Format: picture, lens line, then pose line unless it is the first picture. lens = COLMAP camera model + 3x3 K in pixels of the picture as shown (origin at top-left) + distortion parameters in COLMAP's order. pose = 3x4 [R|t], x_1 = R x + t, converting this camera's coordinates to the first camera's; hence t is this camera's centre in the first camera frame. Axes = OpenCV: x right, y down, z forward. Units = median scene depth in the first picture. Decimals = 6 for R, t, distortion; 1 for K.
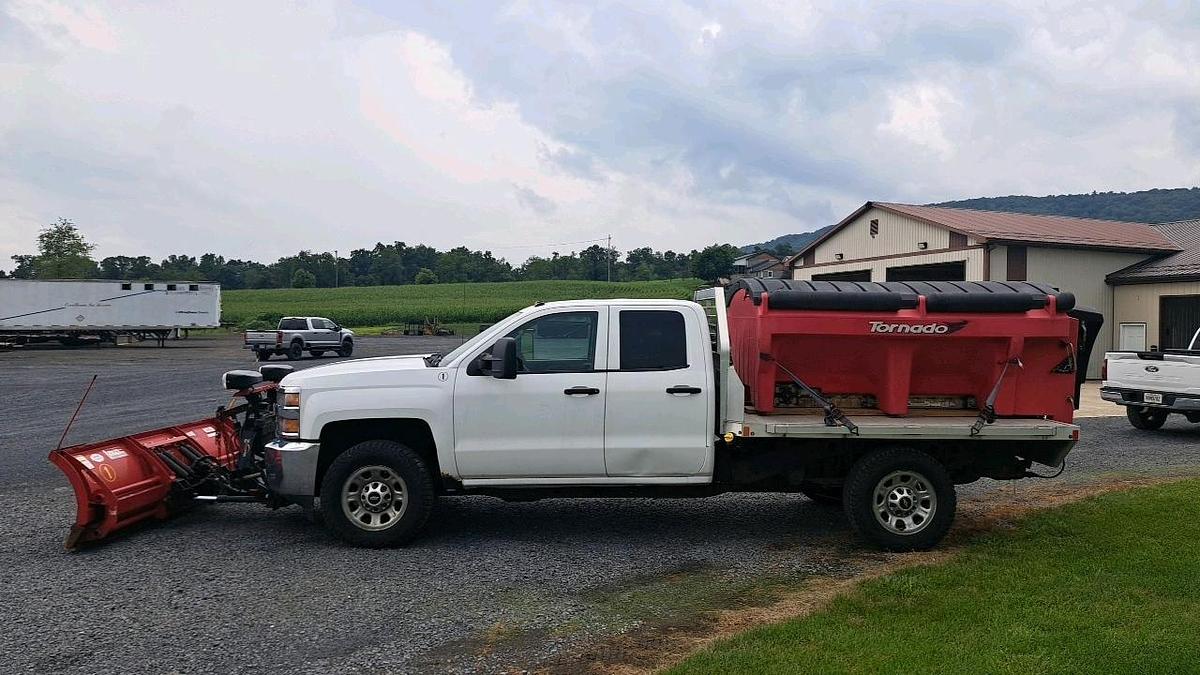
lens RADIAL K [[860.8, 0, 600.0], [0, 860.8, 337.5], [0, 0, 1]] dist [0.070971, -0.074037]
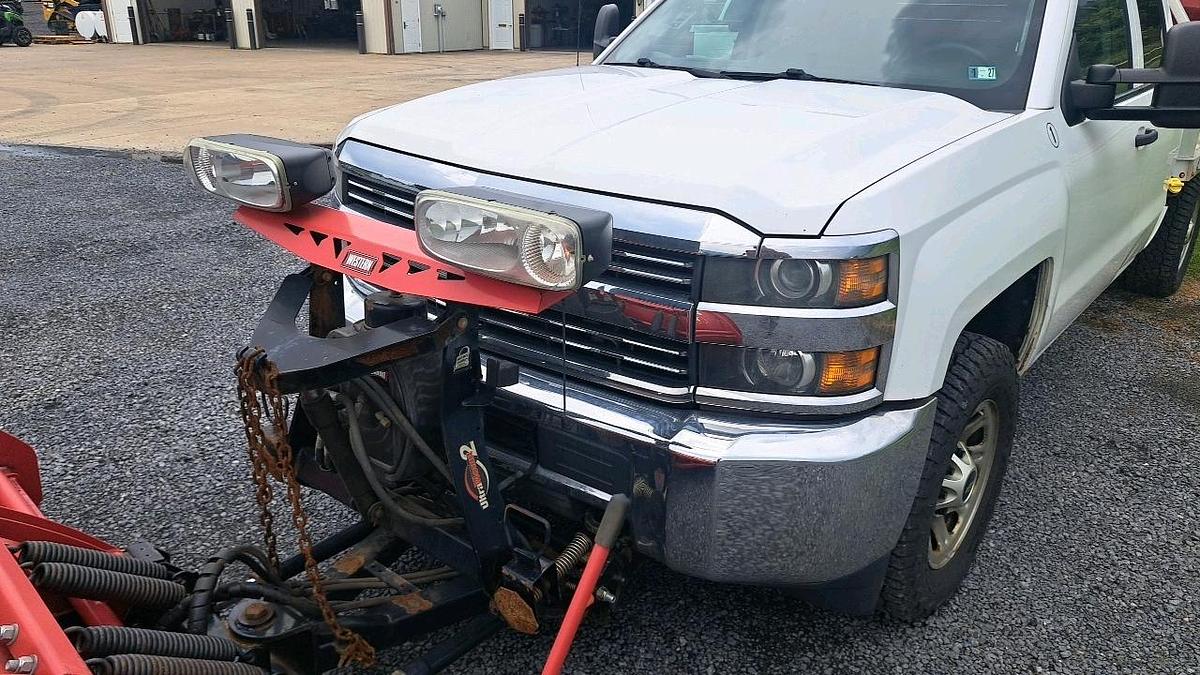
lens RADIAL K [[860.8, 0, 600.0], [0, 860.8, 337.5], [0, 0, 1]] dist [0.070971, -0.074037]
pose [[0.672923, -0.266012, 0.690226, -0.593609], [0.000832, 0.933372, 0.358910, -0.009858], [-0.739712, -0.240945, 0.628308, 0.871360]]
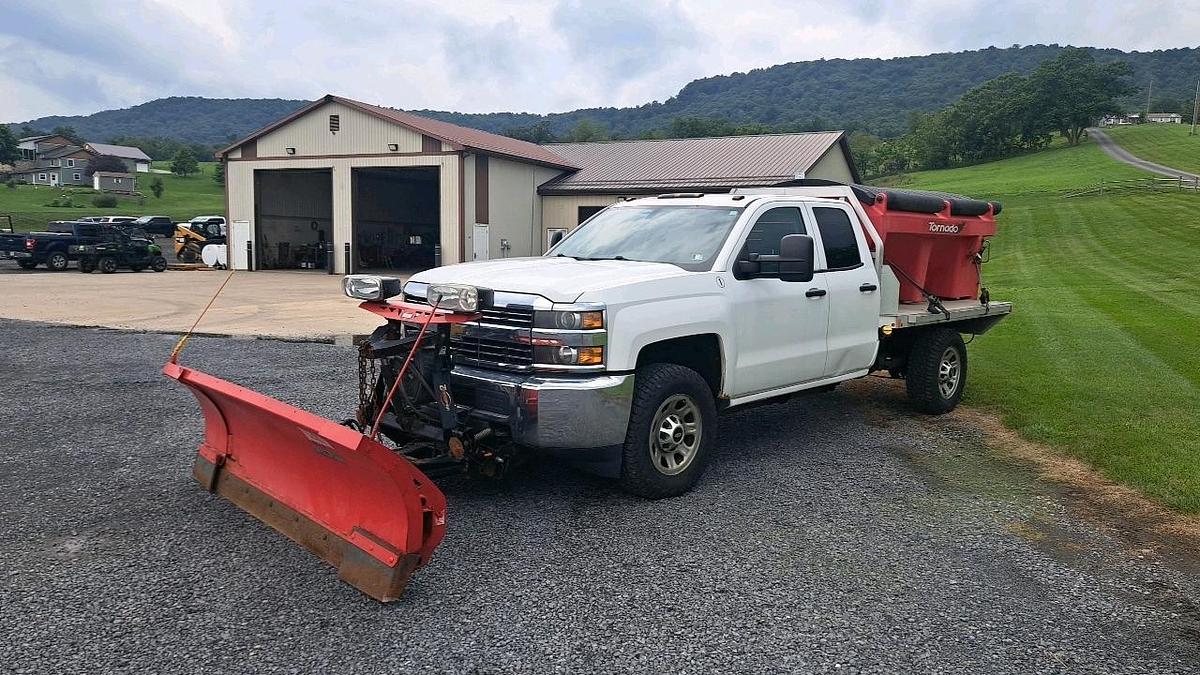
lens RADIAL K [[860.8, 0, 600.0], [0, 860.8, 337.5], [0, 0, 1]] dist [0.070971, -0.074037]
pose [[0.724534, -0.076630, 0.684966, -0.833554], [-0.000888, 0.993696, 0.112108, 0.004569], [-0.689238, -0.081834, 0.719899, 0.464681]]
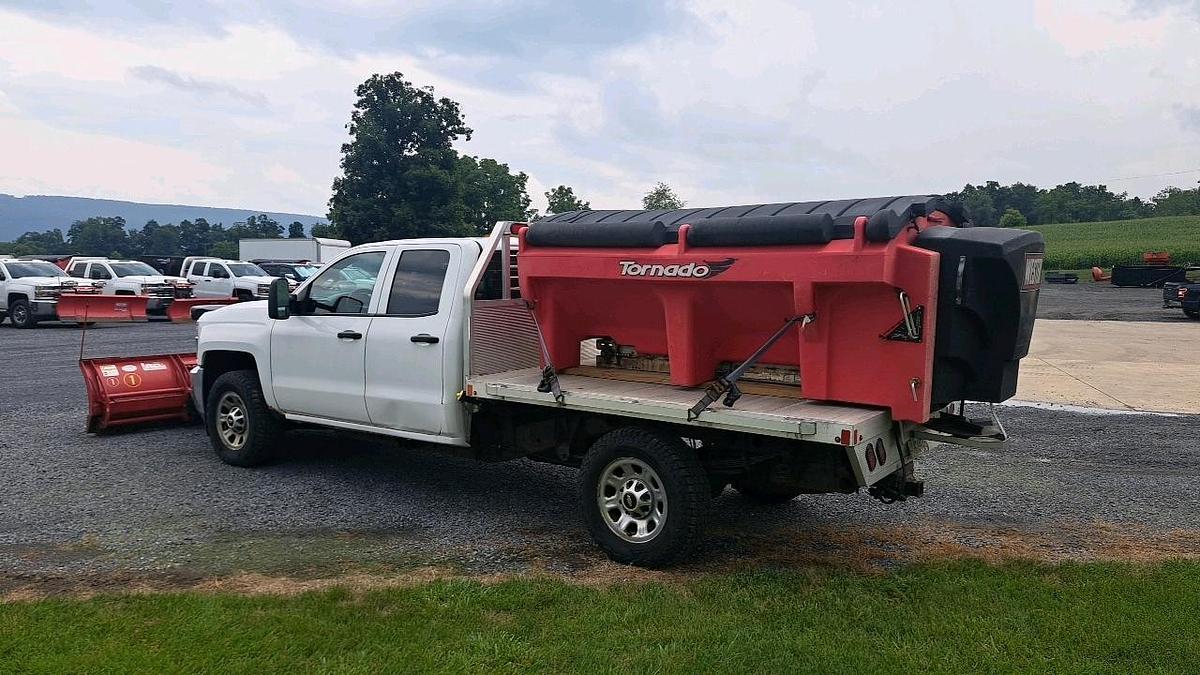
lens RADIAL K [[860.8, 0, 600.0], [0, 860.8, 337.5], [0, 0, 1]] dist [0.070971, -0.074037]
pose [[0.792047, 0.045420, -0.608768, 0.779661], [-0.008624, 0.997961, 0.063237, 0.000838], [0.610399, -0.044837, 0.790824, 0.392748]]
